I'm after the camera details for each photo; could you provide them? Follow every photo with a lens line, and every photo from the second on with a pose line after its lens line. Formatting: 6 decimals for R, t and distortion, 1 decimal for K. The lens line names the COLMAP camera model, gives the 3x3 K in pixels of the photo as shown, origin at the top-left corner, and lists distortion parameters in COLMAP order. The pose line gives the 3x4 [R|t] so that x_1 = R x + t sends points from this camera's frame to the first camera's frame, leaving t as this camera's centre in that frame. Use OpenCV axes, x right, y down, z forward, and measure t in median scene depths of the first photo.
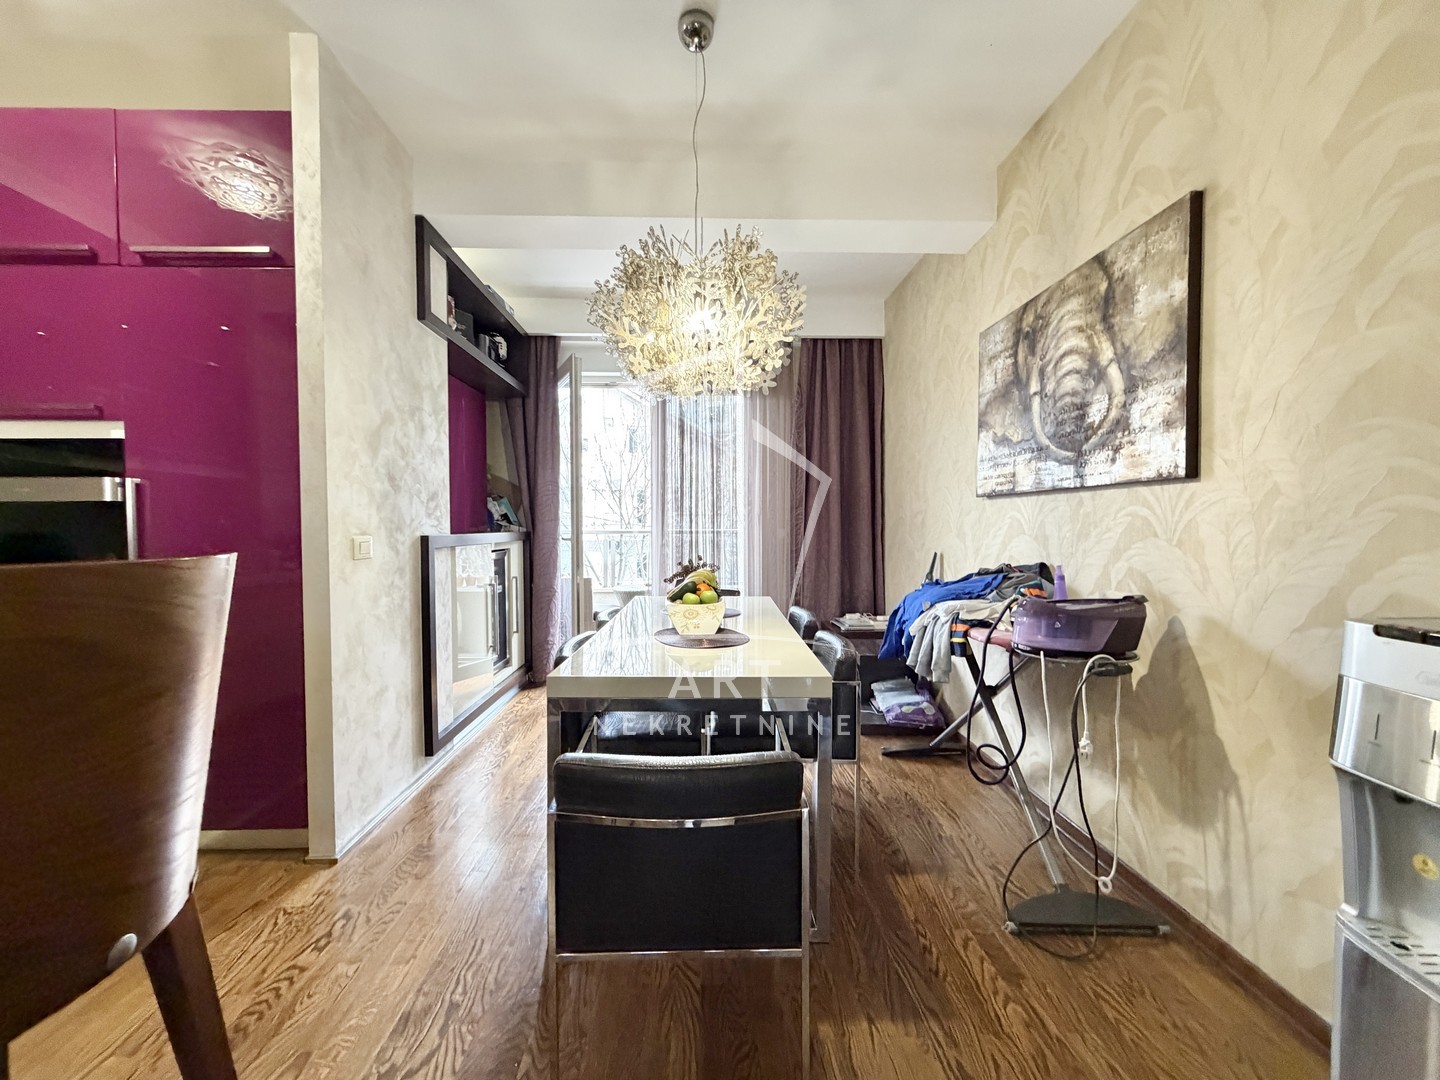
lens RADIAL K [[575.2, 0, 716.4], [0, 575.2, 537.1], [0, 0, 1]] dist [0.000076, -0.000002]
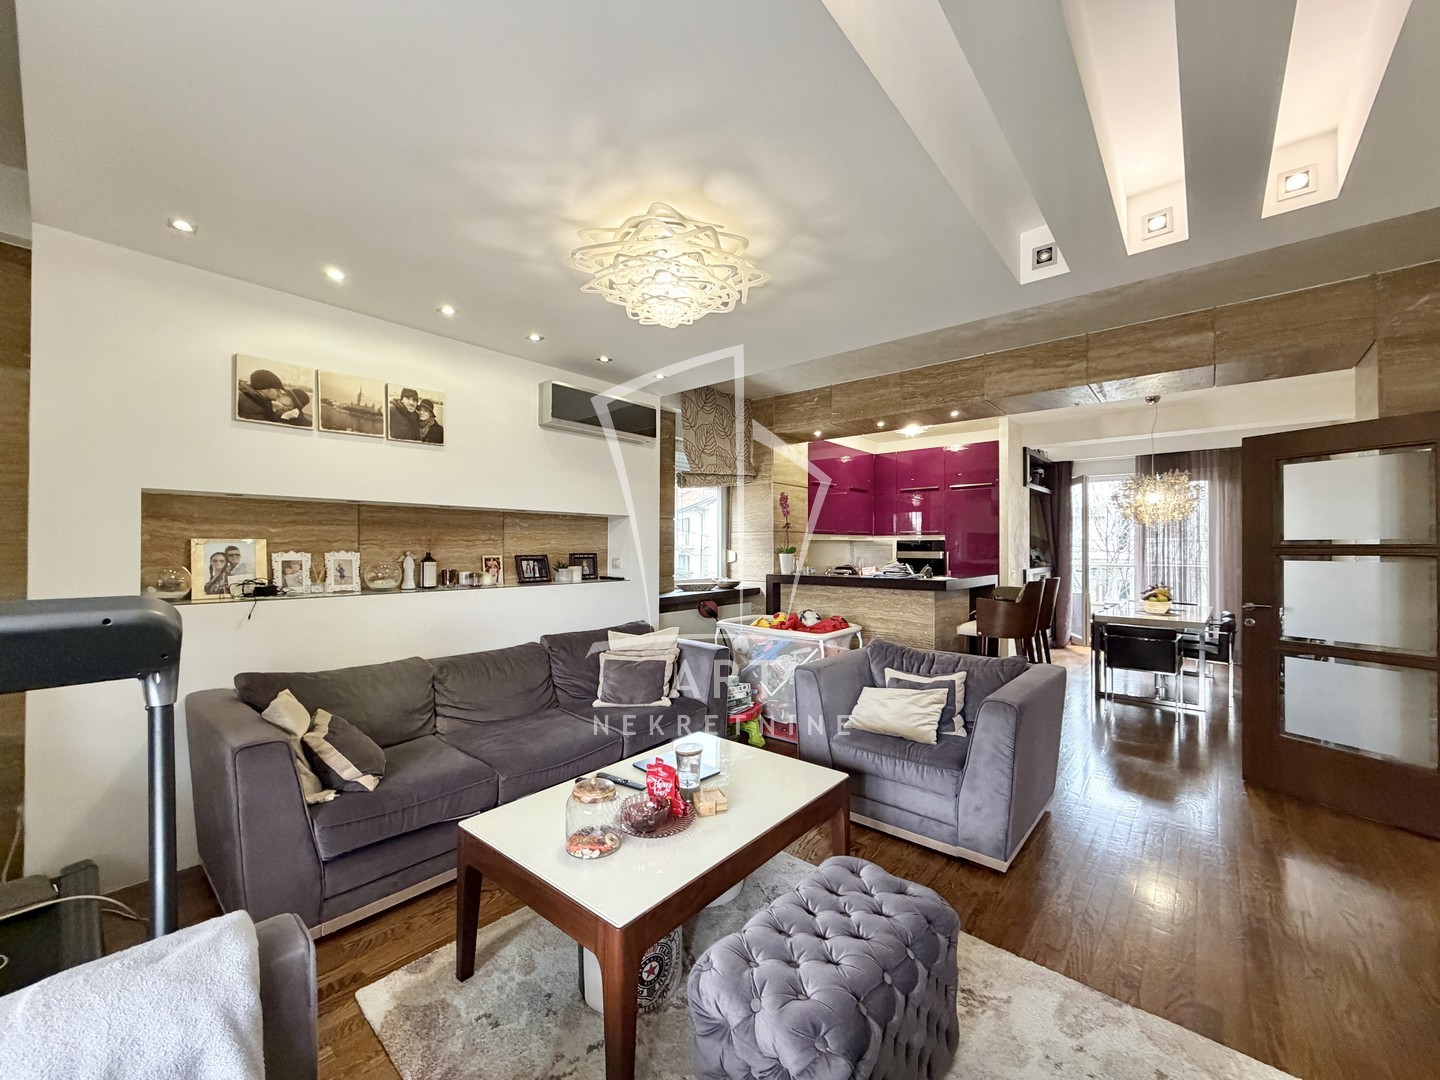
lens RADIAL K [[575.2, 0, 719.2], [0, 575.2, 549.2], [0, 0, 1]] dist [0.000076, -0.000002]
pose [[0.735633, -0.001086, -0.677379, 0.148864], [-0.012576, 0.999804, -0.015261, -0.023604], [0.677264, 0.019745, 0.735476, -1.184708]]
